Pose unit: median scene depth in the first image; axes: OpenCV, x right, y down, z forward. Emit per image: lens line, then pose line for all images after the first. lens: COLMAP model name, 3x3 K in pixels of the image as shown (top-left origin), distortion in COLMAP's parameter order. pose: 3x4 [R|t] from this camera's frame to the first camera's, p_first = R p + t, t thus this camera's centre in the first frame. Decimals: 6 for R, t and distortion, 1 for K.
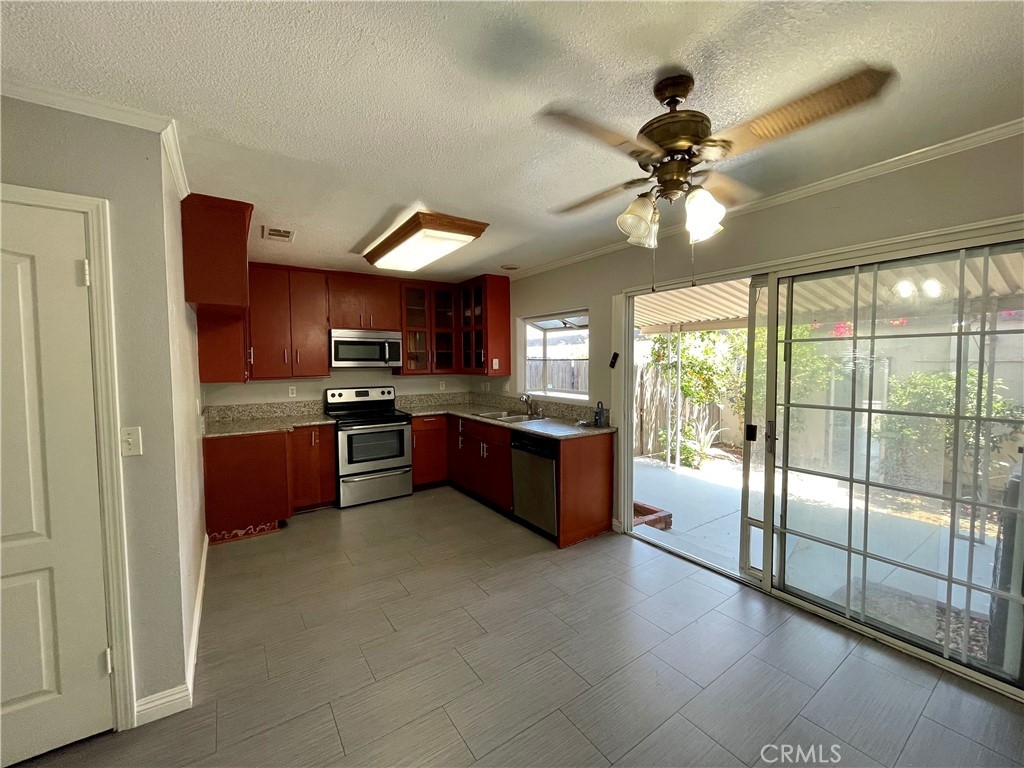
lens RADIAL K [[413.1, 0, 516.0], [0, 413.1, 384.3], [0, 0, 1]] dist [-0.003230, -0.000196]
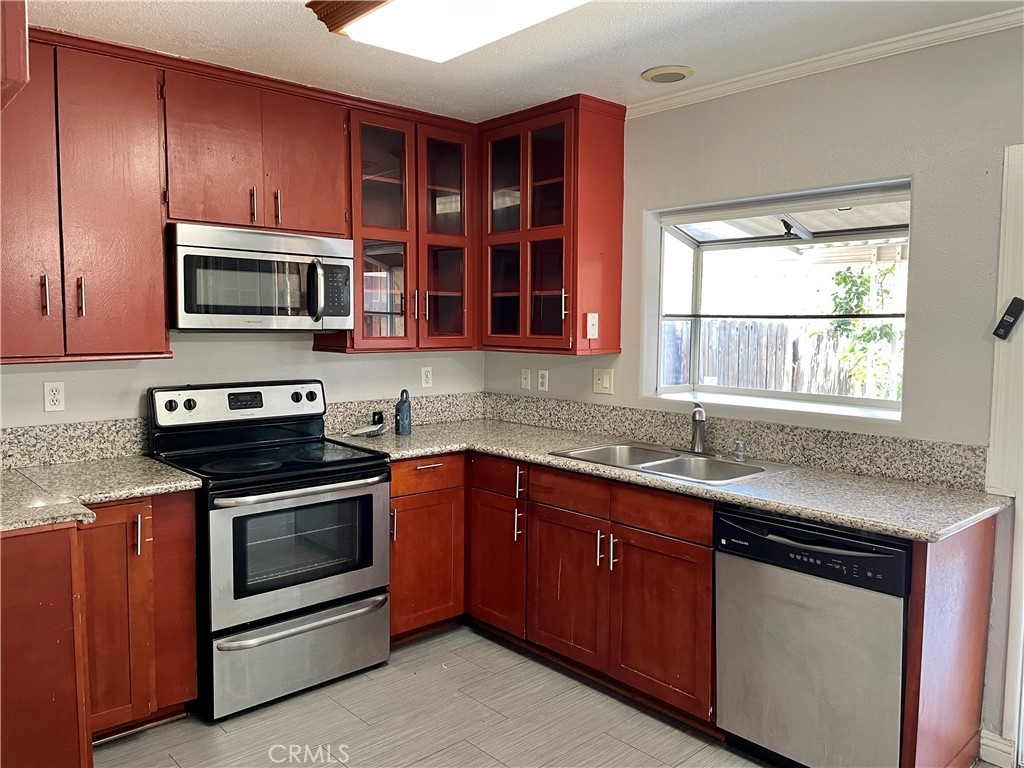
lens RADIAL K [[771.1, 0, 513.9], [0, 771.1, 386.1], [0, 0, 1]] dist [0.022152, -0.003132]
pose [[0.991003, -0.000601, 0.133837, -0.229145], [-0.003161, 0.999606, 0.027892, -0.011198], [-0.133801, -0.028064, 0.990611, 0.269697]]
